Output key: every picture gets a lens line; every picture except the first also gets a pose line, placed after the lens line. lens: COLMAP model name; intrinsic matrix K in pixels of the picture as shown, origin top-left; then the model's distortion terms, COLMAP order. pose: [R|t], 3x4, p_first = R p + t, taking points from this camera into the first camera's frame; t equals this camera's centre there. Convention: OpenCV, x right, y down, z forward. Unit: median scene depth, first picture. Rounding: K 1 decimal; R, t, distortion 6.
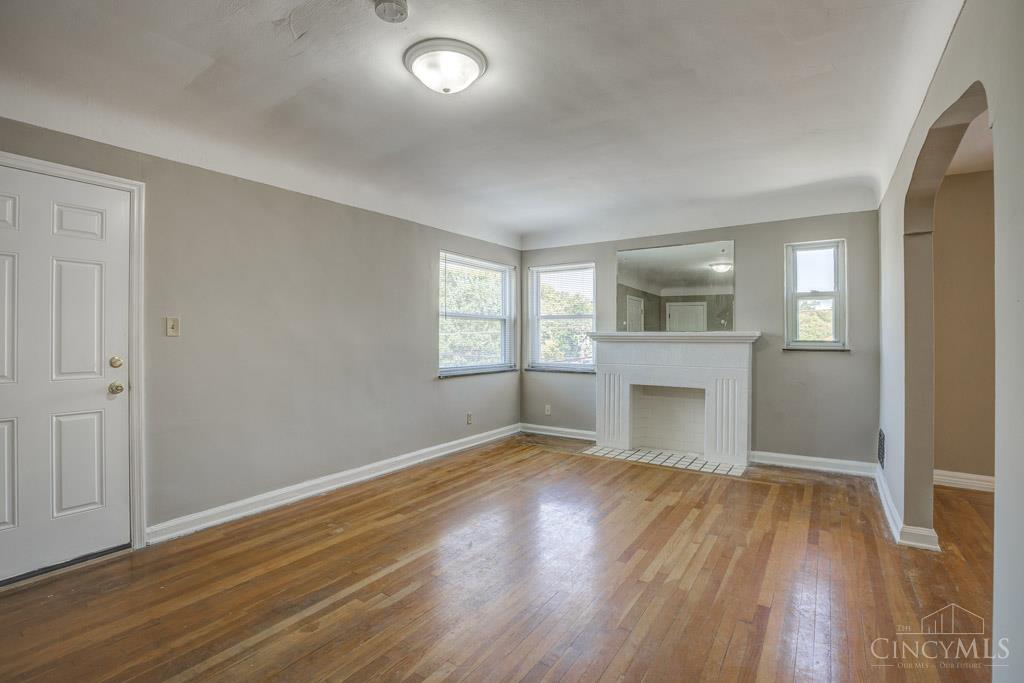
lens RADIAL K [[457.8, 0, 512.0], [0, 457.8, 341.5], [0, 0, 1]] dist [-0.026062, 0.000113]
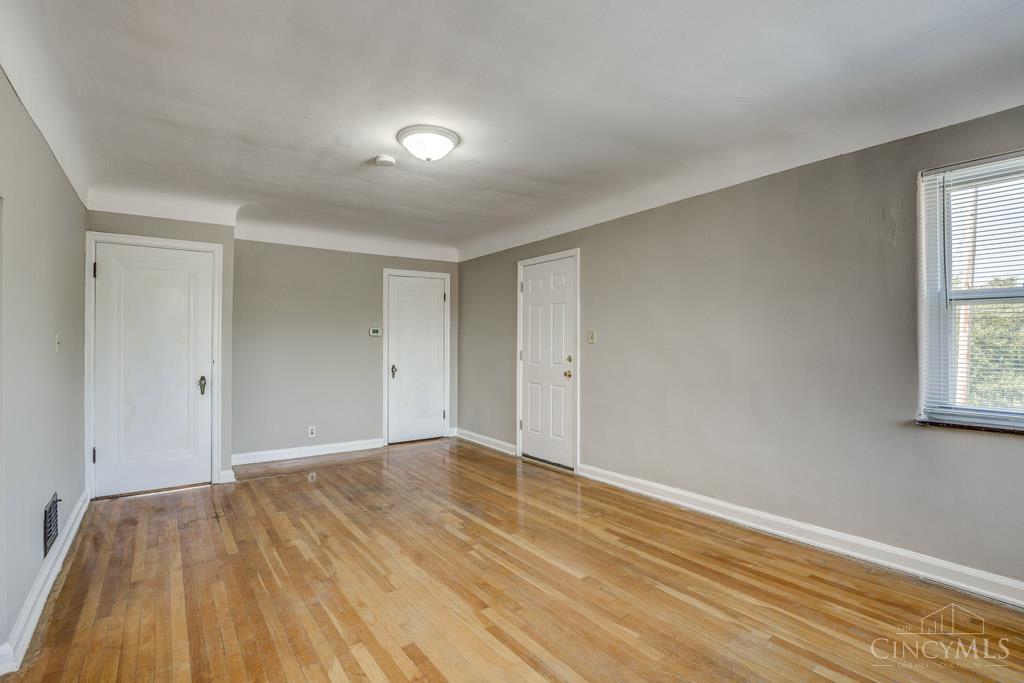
lens RADIAL K [[481.7, 0, 519.2], [0, 481.7, 341.4], [0, 0, 1]] dist [-0.031437, 0.000061]
pose [[-0.320281, -0.004089, -0.947314, 0.776985], [-0.005791, 0.999980, -0.002358, -0.011182], [0.947305, 0.004730, -0.320298, 1.198476]]
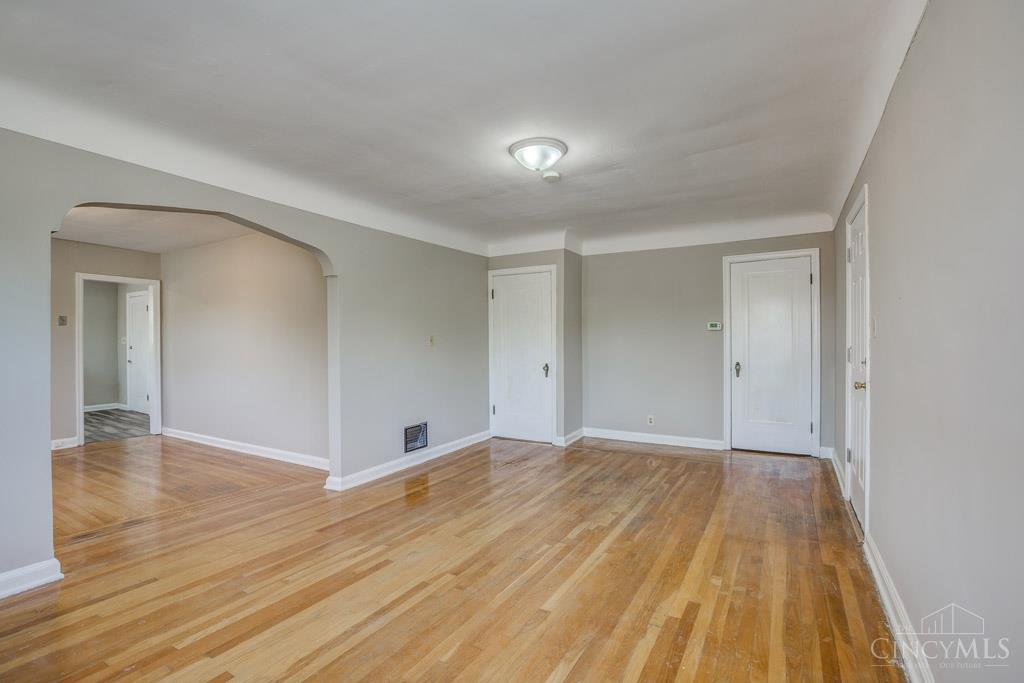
lens RADIAL K [[481.7, 0, 519.2], [0, 481.7, 341.4], [0, 0, 1]] dist [-0.031437, 0.000061]
pose [[-0.997180, 0.008092, -0.074614, 0.022706], [0.007351, 0.999921, 0.010188, -0.016542], [0.074691, 0.009611, -0.997160, 1.766084]]
